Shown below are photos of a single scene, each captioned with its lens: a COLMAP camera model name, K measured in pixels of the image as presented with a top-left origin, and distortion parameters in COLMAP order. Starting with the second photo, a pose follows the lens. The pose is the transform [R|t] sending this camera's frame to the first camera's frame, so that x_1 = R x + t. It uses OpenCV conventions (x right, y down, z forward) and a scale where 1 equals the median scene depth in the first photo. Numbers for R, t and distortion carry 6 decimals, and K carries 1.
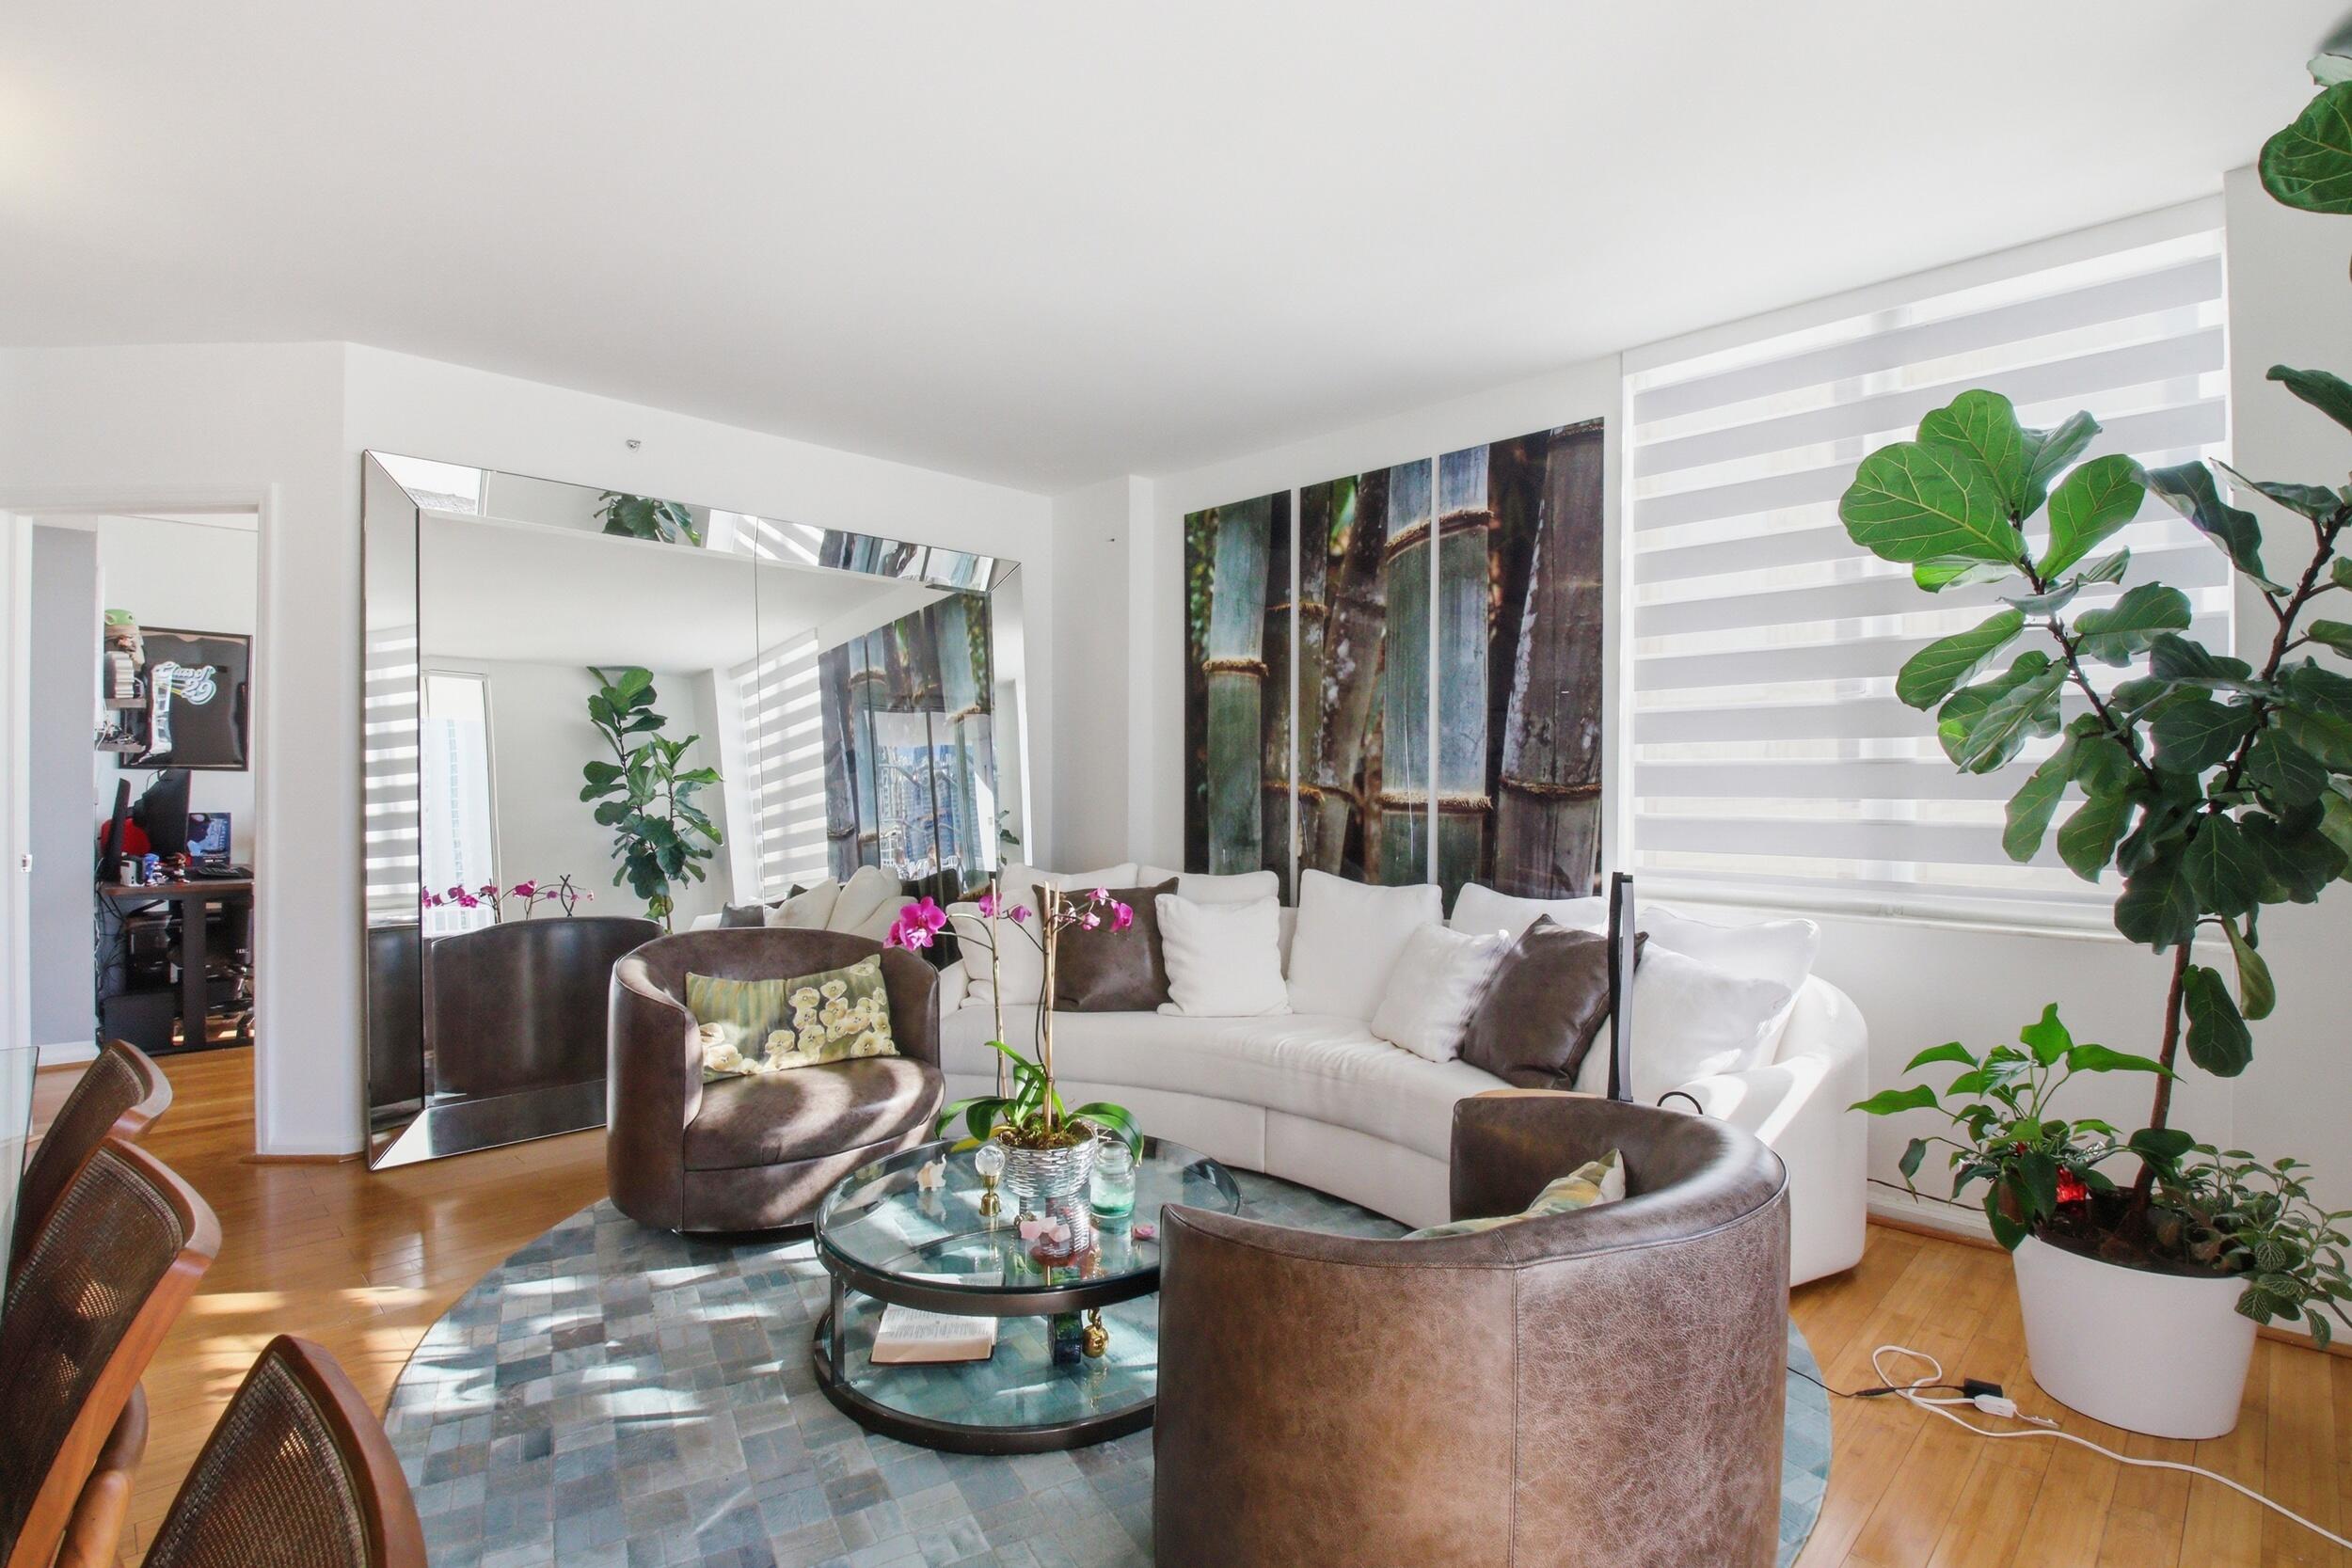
lens RADIAL K [[1121.7, 0, 1115.1], [0, 1121.7, 786.9], [0, 0, 1]] dist [0.006723, -0.024167]
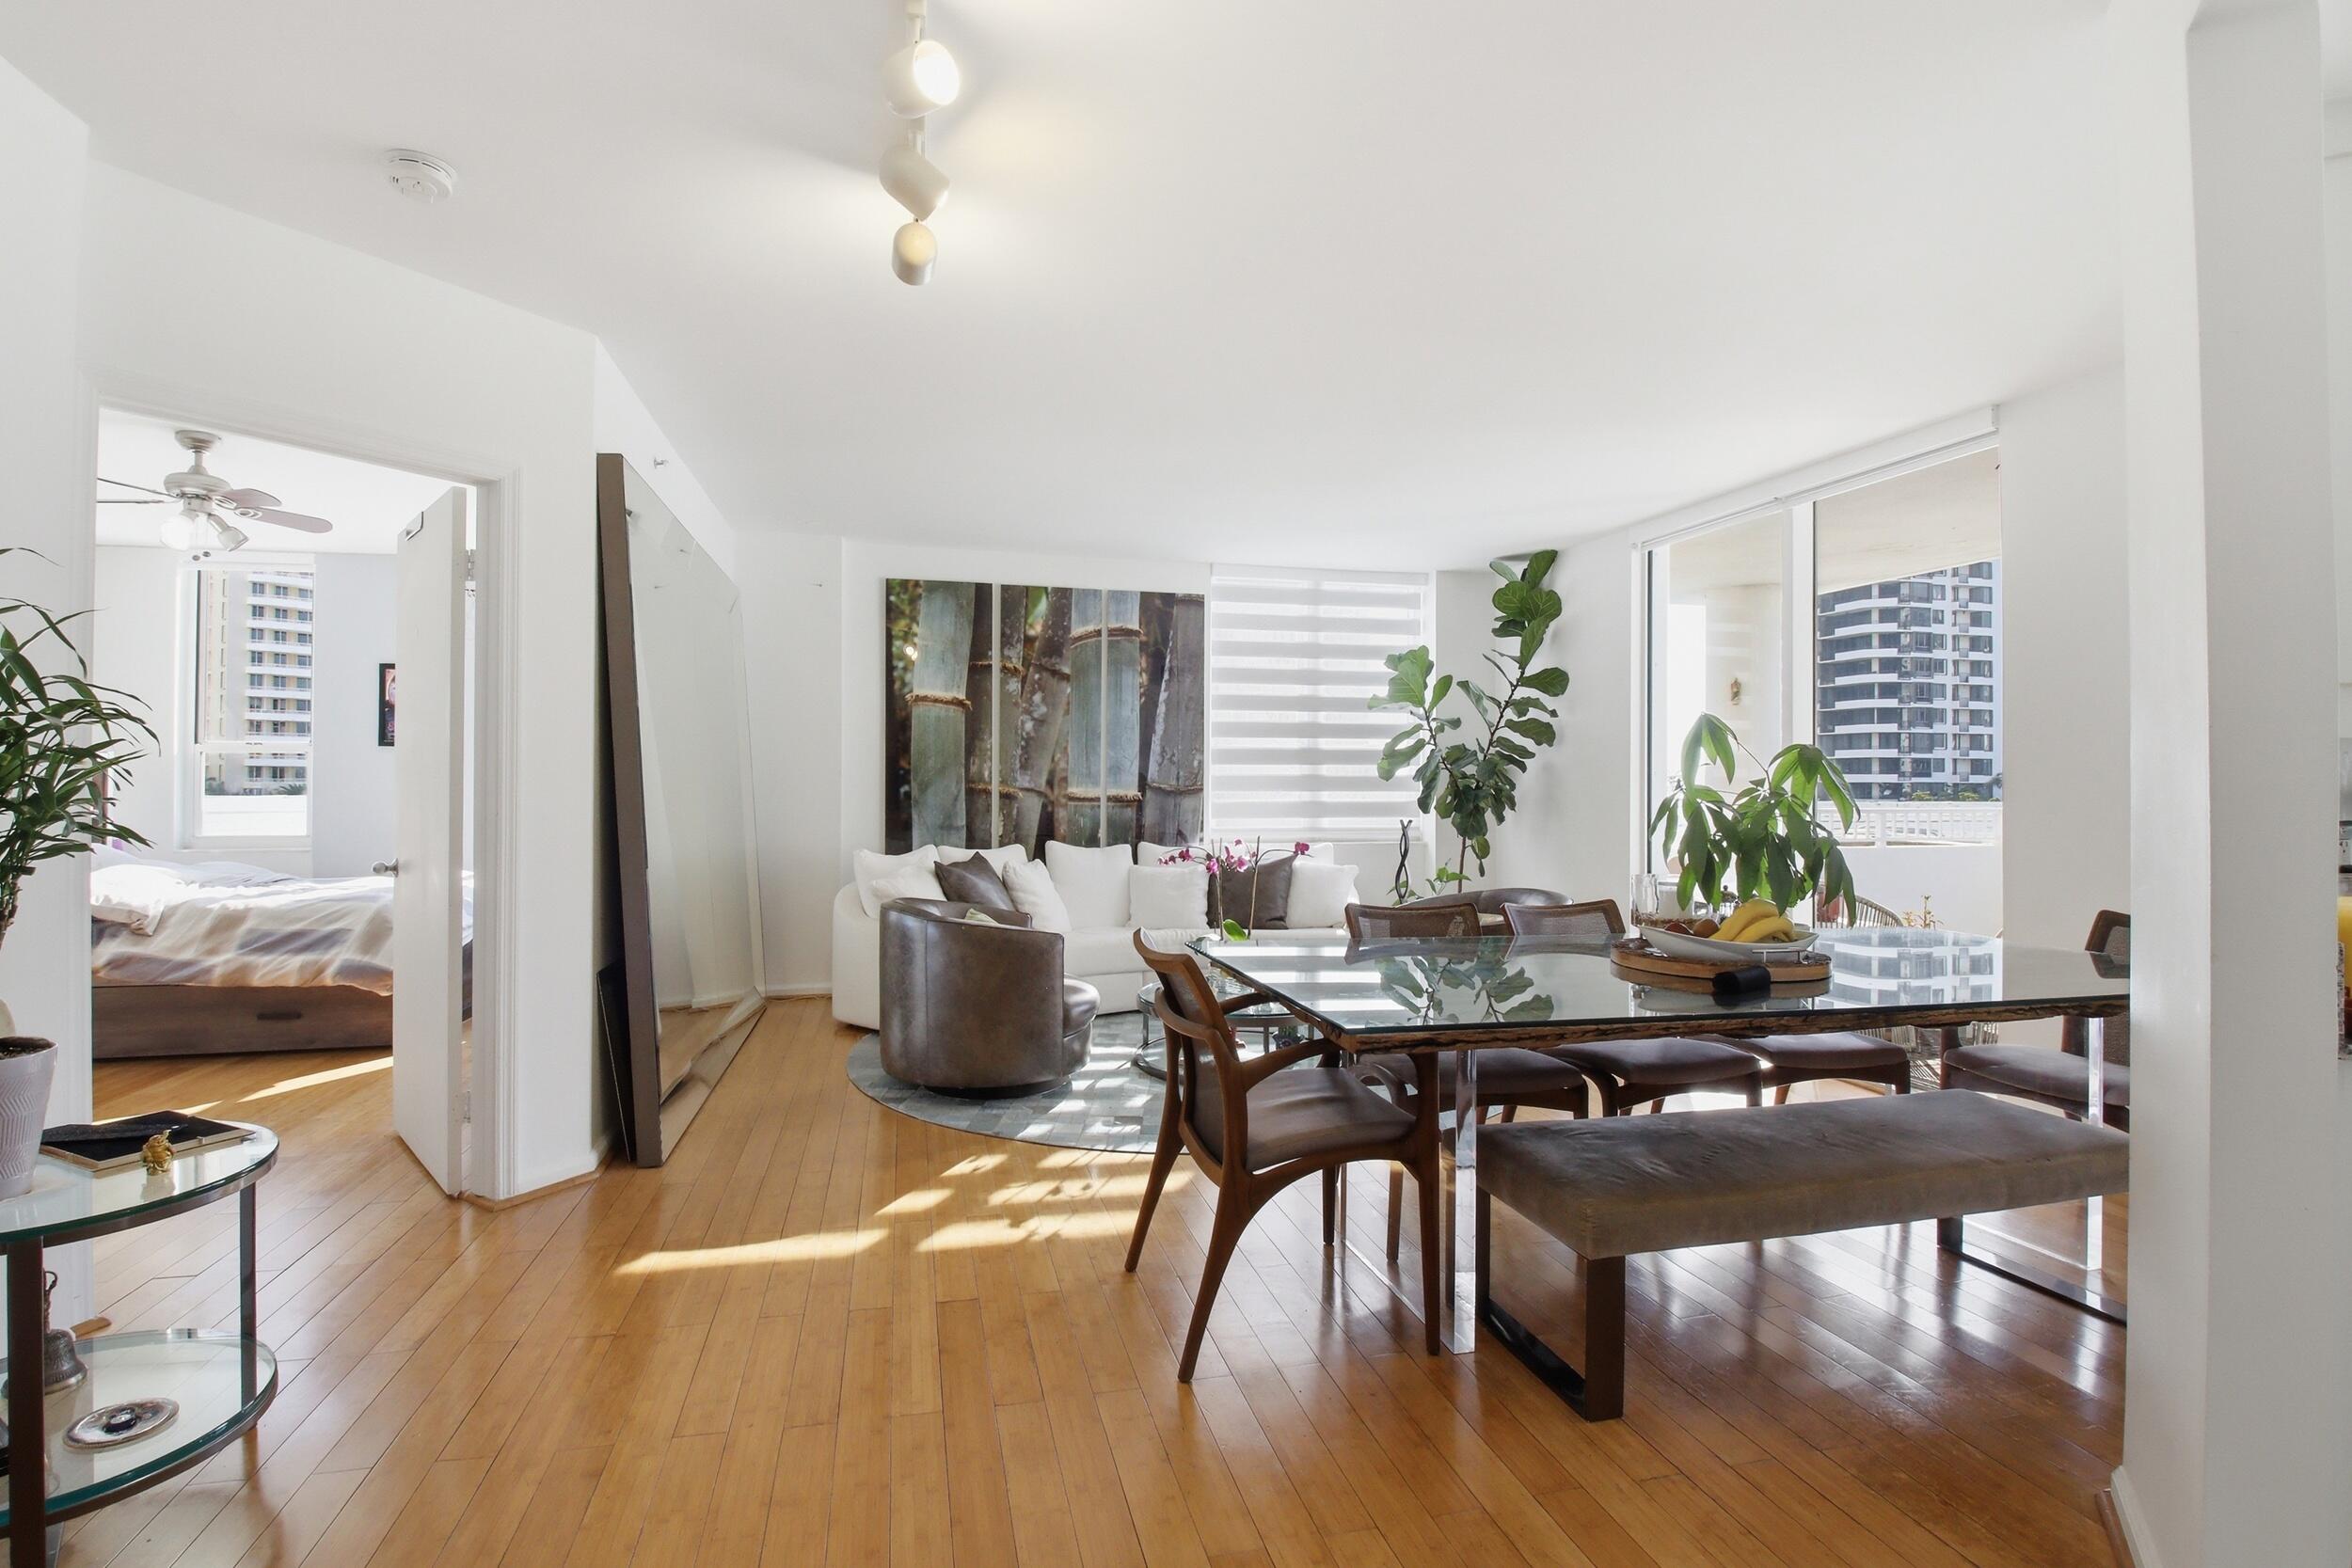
lens RADIAL K [[1121.7, 0, 1173.6], [0, 1121.7, 772.3], [0, 0, 1]] dist [0.006723, -0.024167]
pose [[0.487464, 0.007047, 0.873114, -1.094523], [0.003455, 0.999944, -0.010000, -0.005364], [-0.873136, 0.007891, 0.487413, 0.097481]]
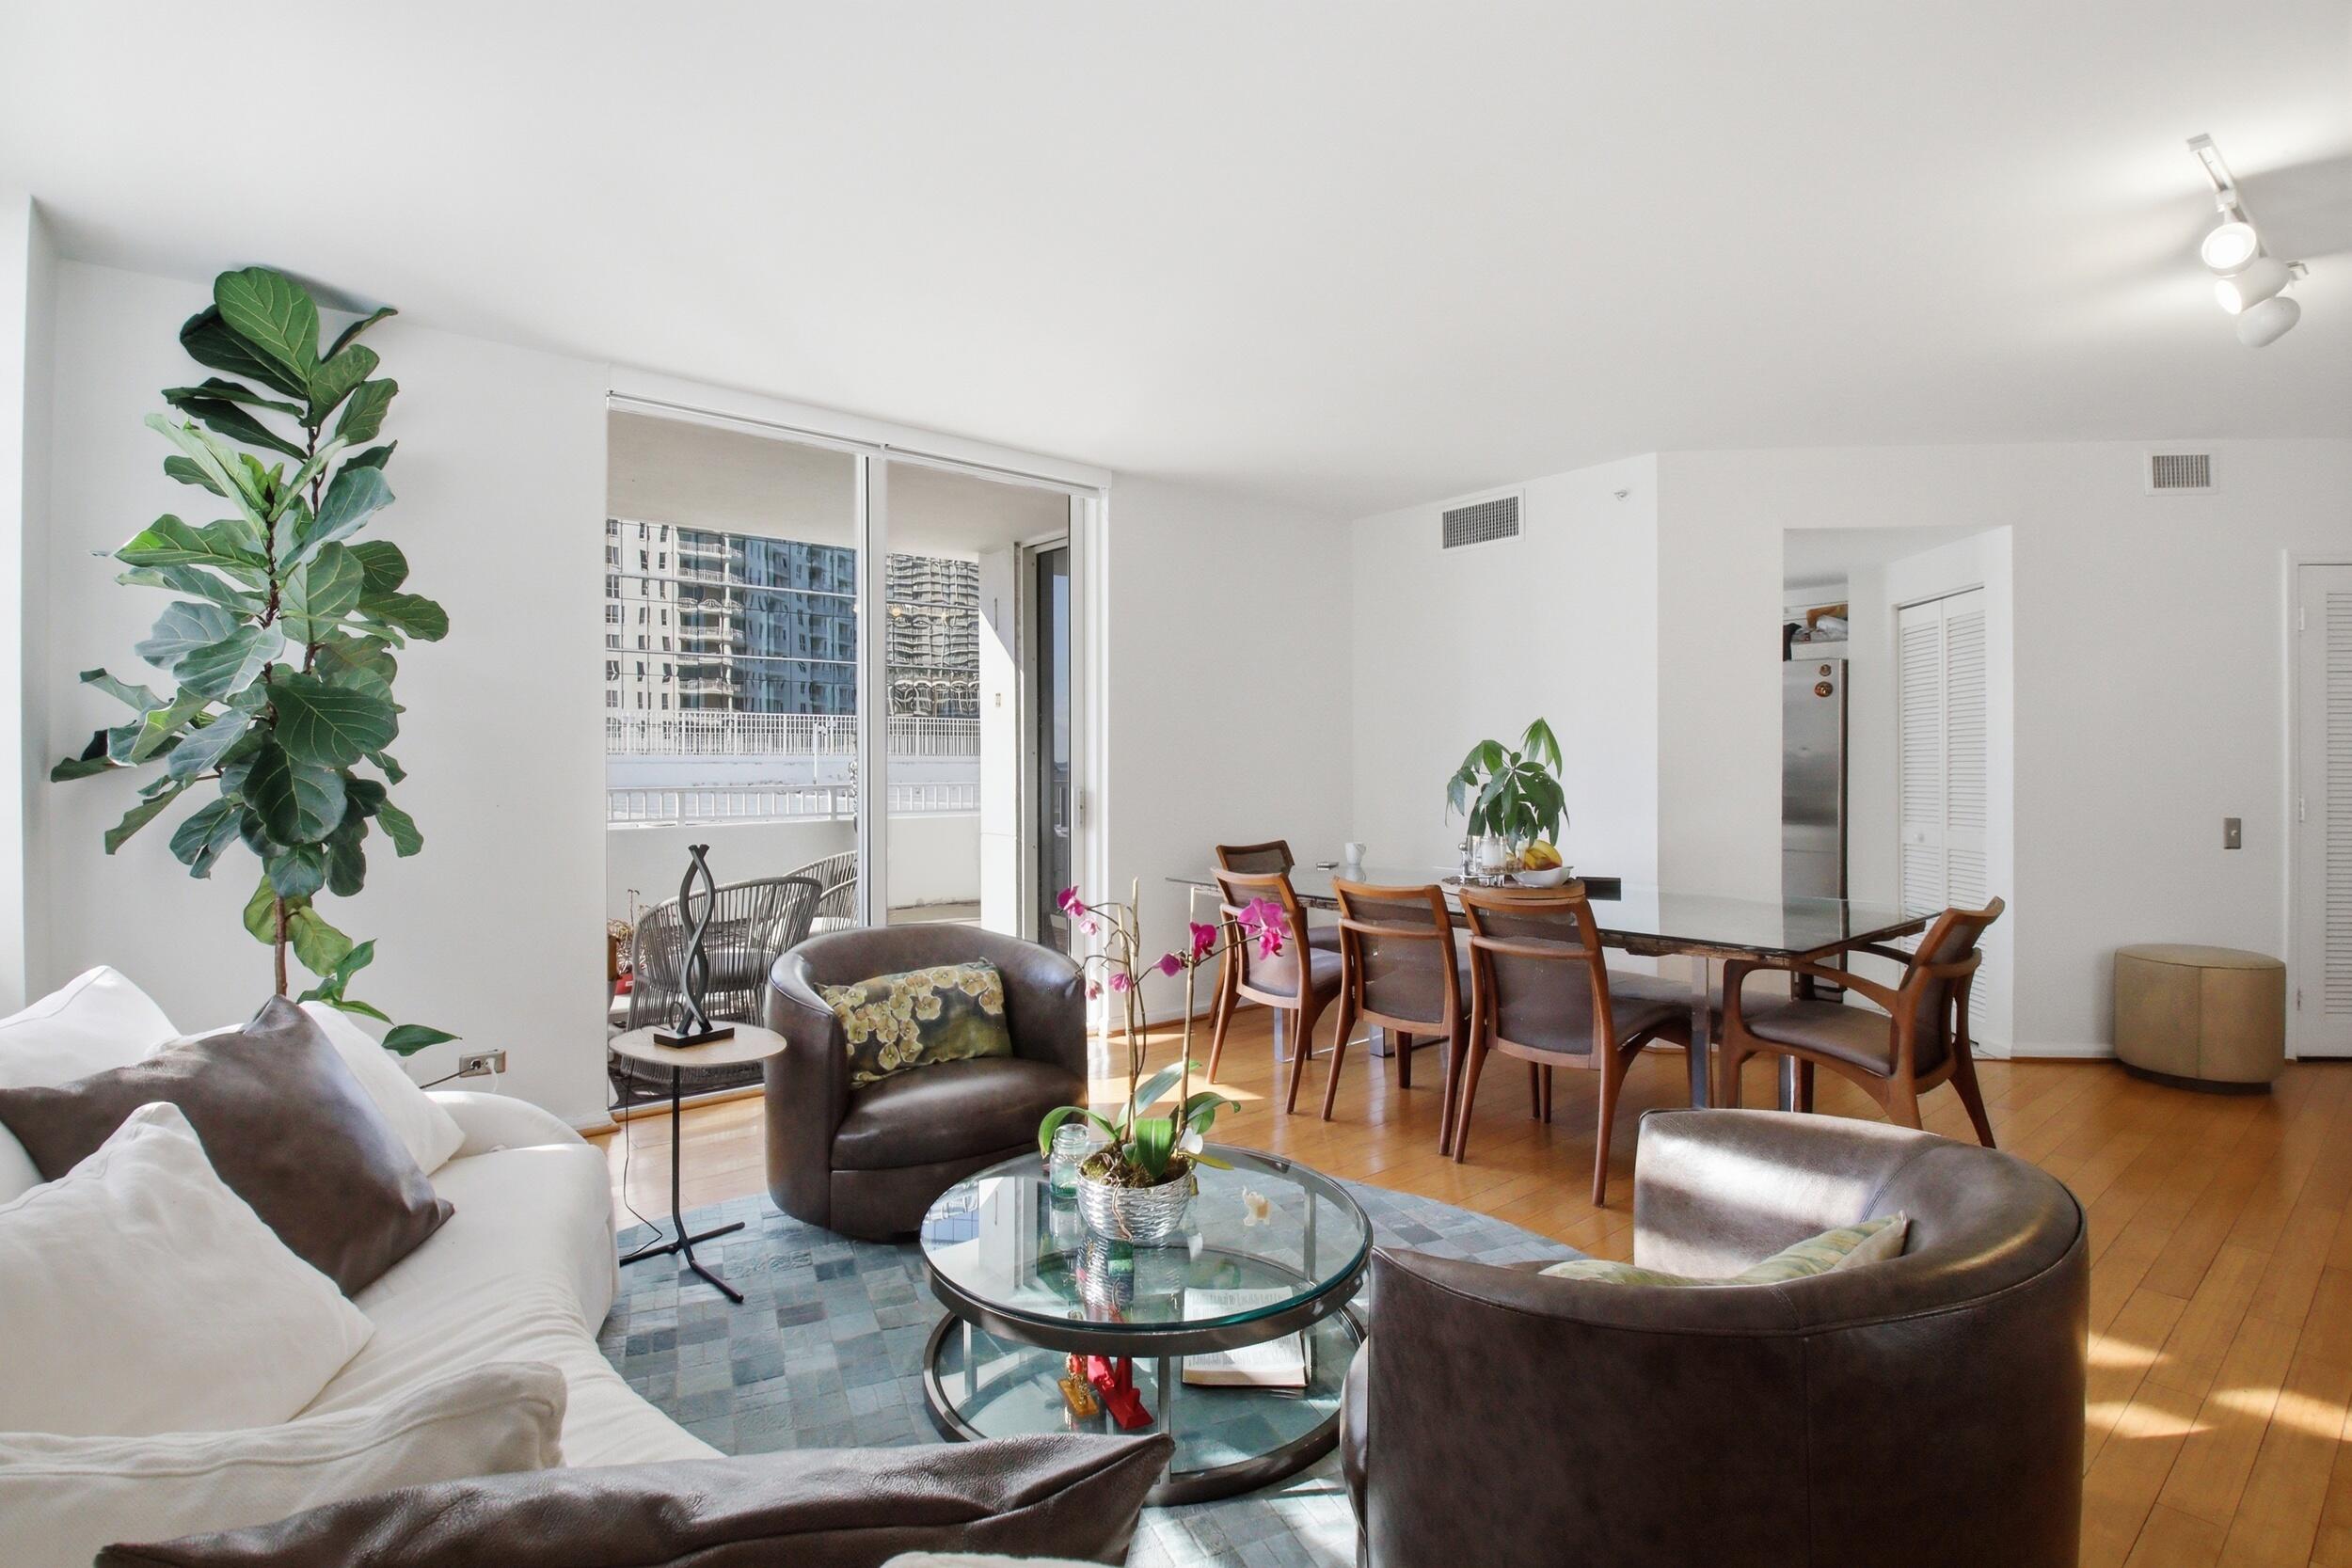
lens RADIAL K [[1121.7, 0, 1172.8], [0, 1121.7, 776.3], [0, 0, 1]] dist [0.006723, -0.024167]
pose [[-0.998814, -0.000633, 0.048684, -0.063316], [-0.000203, 0.999961, 0.008851, -0.003545], [-0.048688, 0.008831, -0.998775, 1.156342]]
